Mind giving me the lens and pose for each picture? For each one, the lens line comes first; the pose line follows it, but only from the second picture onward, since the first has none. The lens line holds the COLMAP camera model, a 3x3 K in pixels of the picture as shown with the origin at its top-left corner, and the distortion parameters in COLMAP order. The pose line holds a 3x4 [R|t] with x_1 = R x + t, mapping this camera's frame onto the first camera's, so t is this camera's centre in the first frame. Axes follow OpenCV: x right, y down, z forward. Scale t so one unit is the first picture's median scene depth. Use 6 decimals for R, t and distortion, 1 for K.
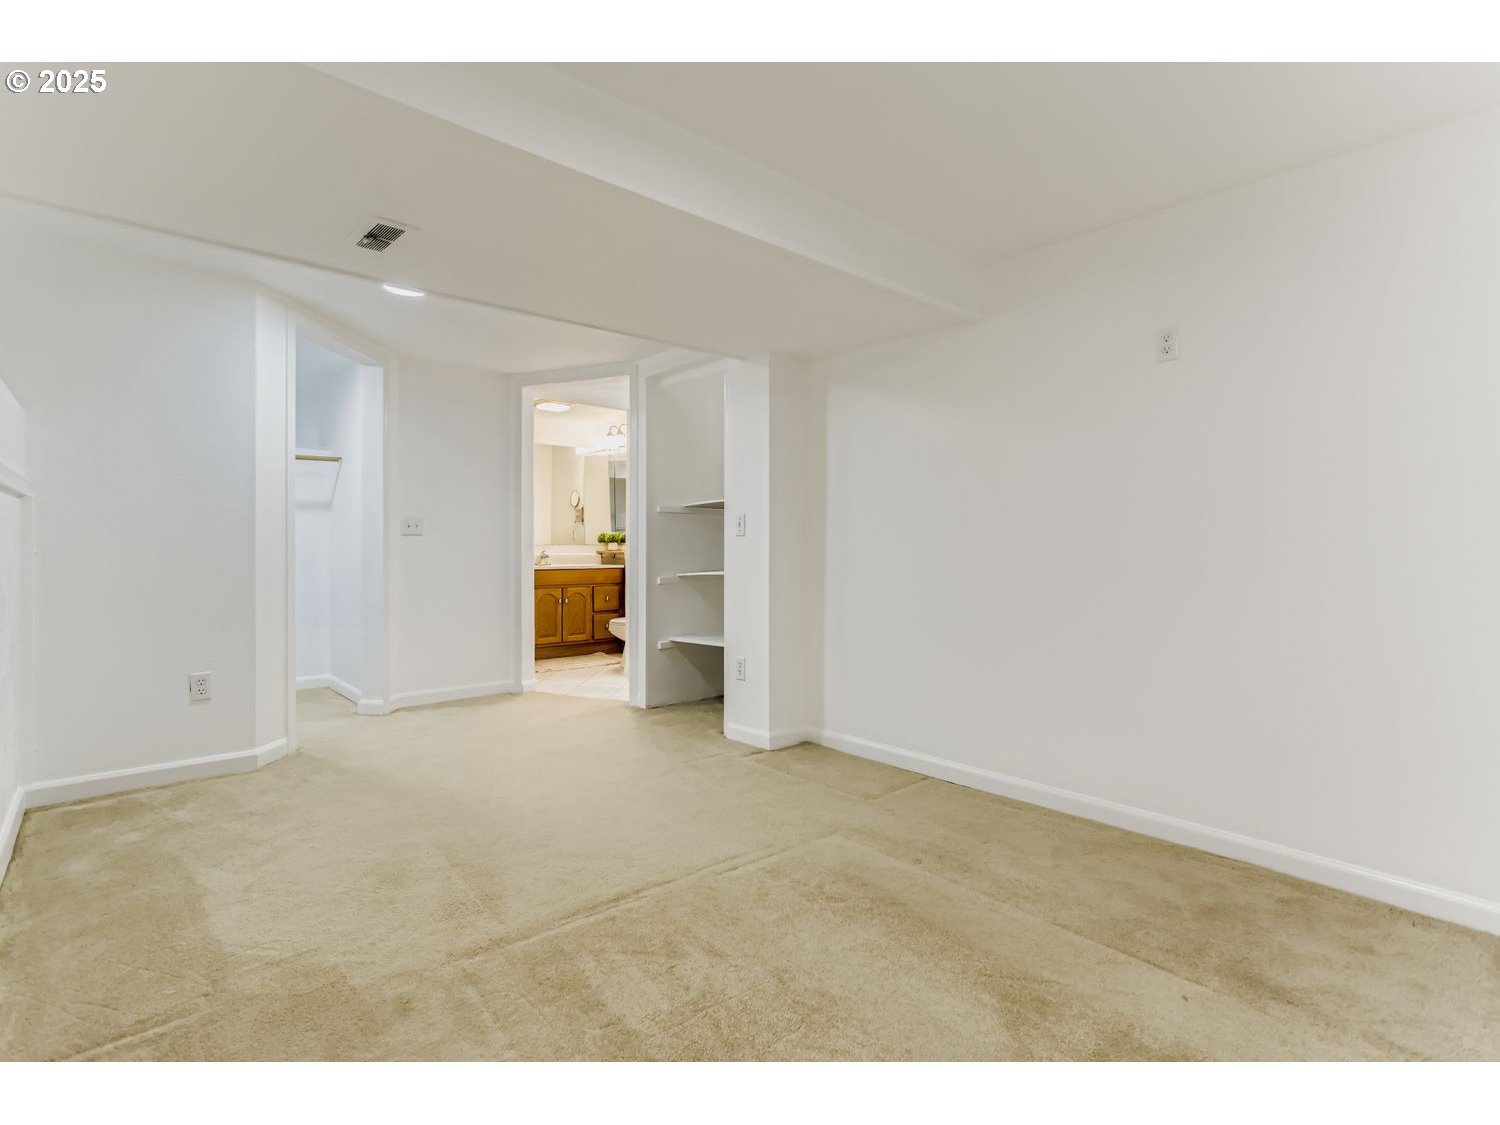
lens RADIAL K [[723.9, 0, 749.2], [0, 723.9, 554.8], [0, 0, 1]] dist [-0.003324, -0.000140]
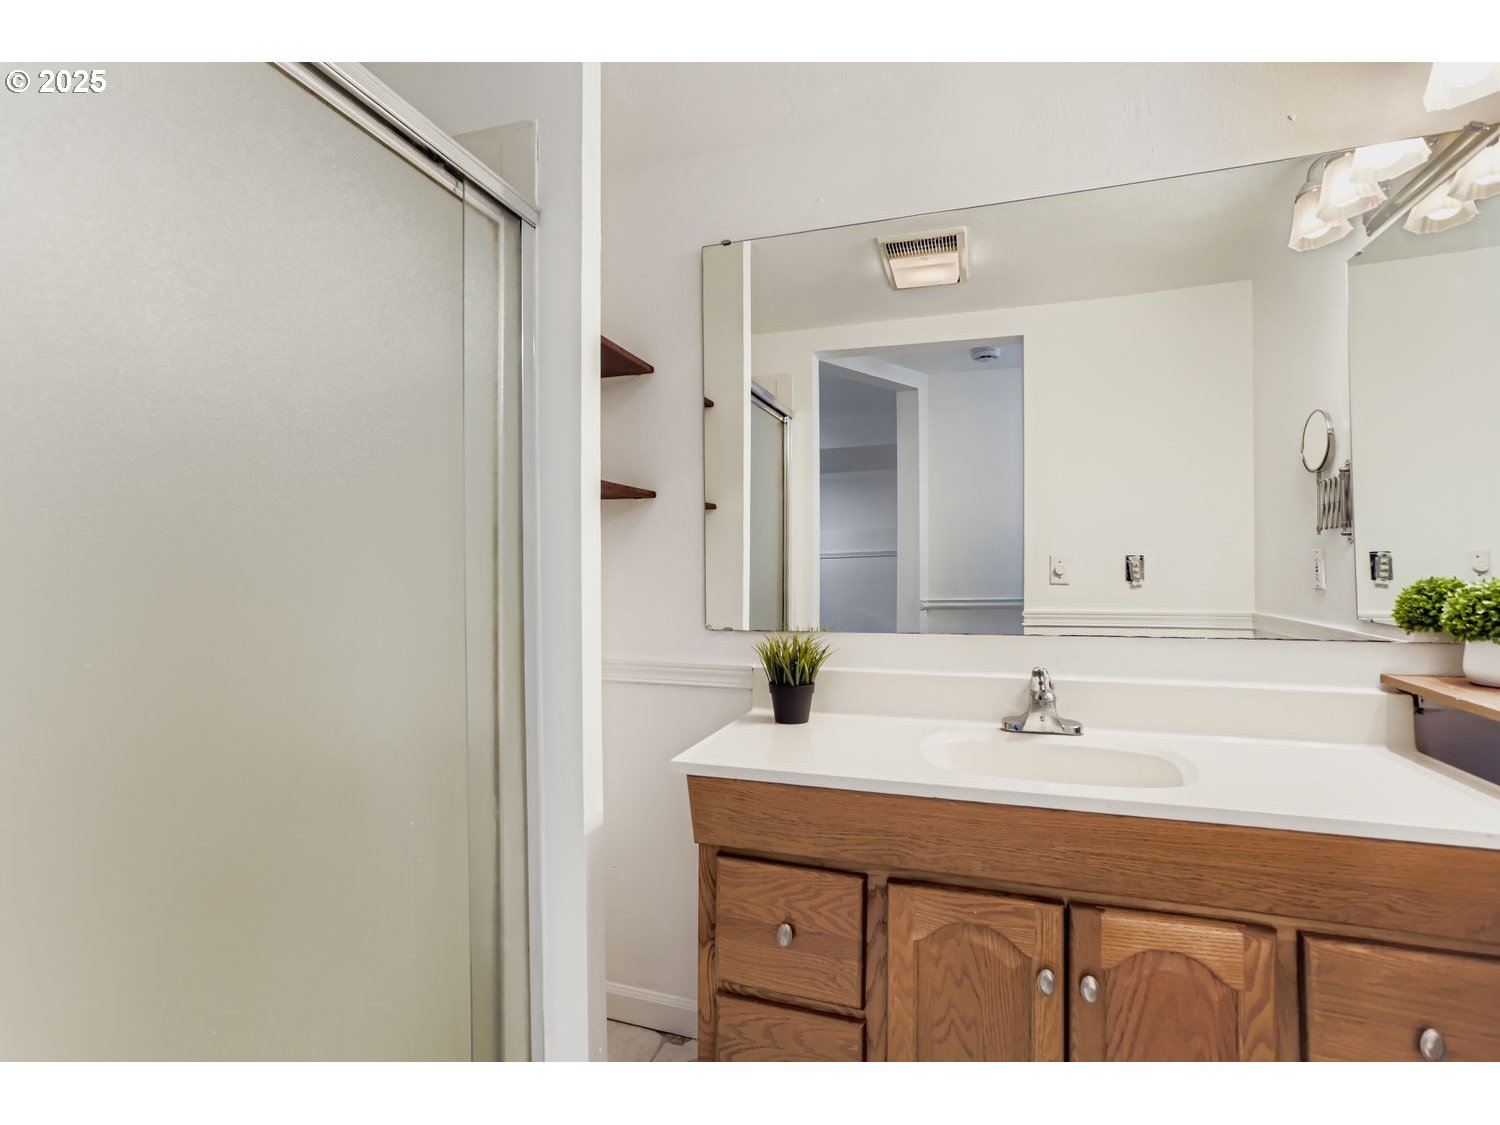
lens RADIAL K [[723.9, 0, 746.4], [0, 723.9, 563.5], [0, 0, 1]] dist [-0.003324, -0.000140]
pose [[0.510773, -0.006299, -0.859693, -0.123600], [-0.014246, 0.999774, -0.015790, -0.026370], [0.859598, 0.020312, 0.510568, 0.701179]]
